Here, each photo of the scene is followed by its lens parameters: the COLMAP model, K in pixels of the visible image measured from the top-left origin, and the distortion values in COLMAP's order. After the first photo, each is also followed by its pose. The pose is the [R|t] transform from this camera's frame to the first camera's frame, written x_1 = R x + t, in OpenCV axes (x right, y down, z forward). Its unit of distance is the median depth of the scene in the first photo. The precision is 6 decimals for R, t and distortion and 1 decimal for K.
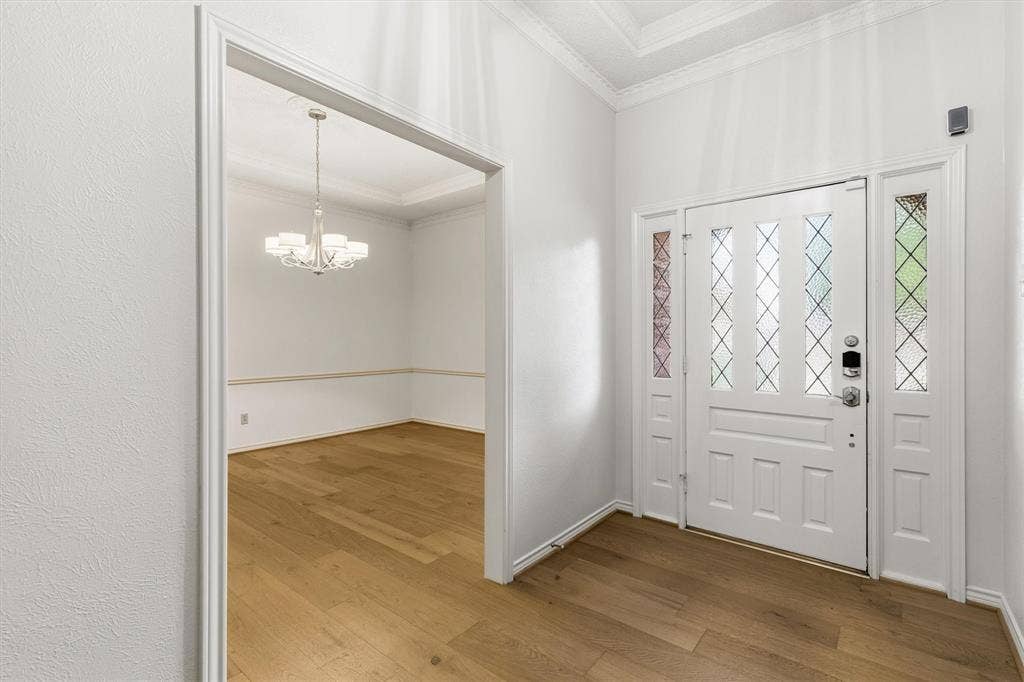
lens RADIAL K [[465.3, 0, 513.9], [0, 465.3, 339.7], [0, 0, 1]] dist [0.008568, 0.000292]
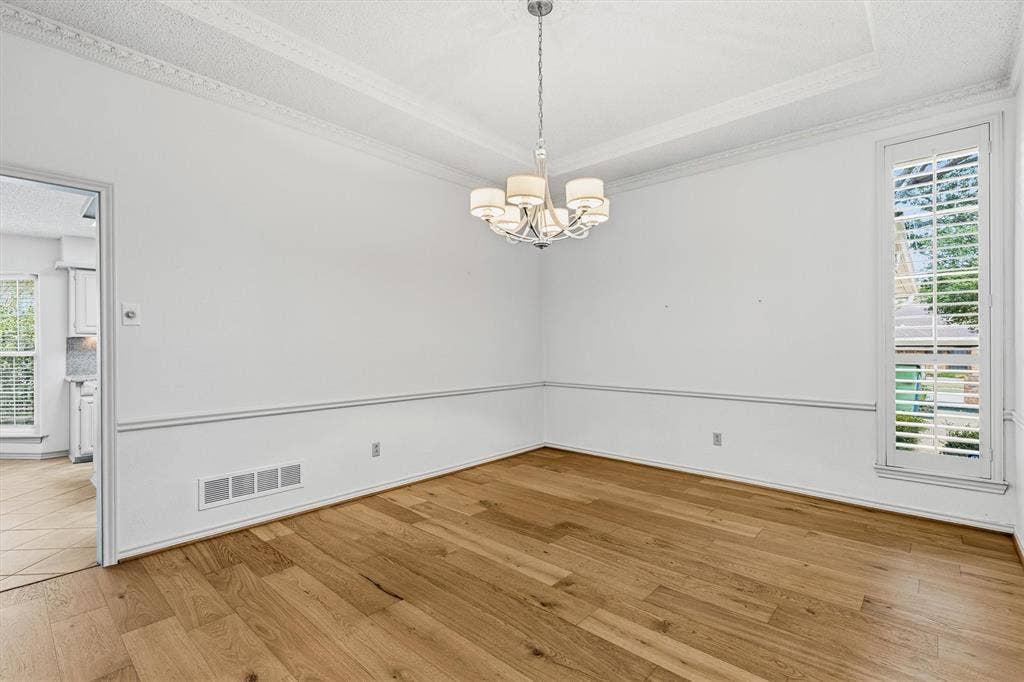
lens RADIAL K [[469.2, 0, 510.6], [0, 469.2, 347.2], [0, 0, 1]] dist [0.001070, -0.000003]
pose [[0.997624, -0.004720, -0.068731, -0.365464], [0.004806, 0.999988, 0.001077, 0.000171], [0.068725, -0.001405, 0.997635, 0.290712]]
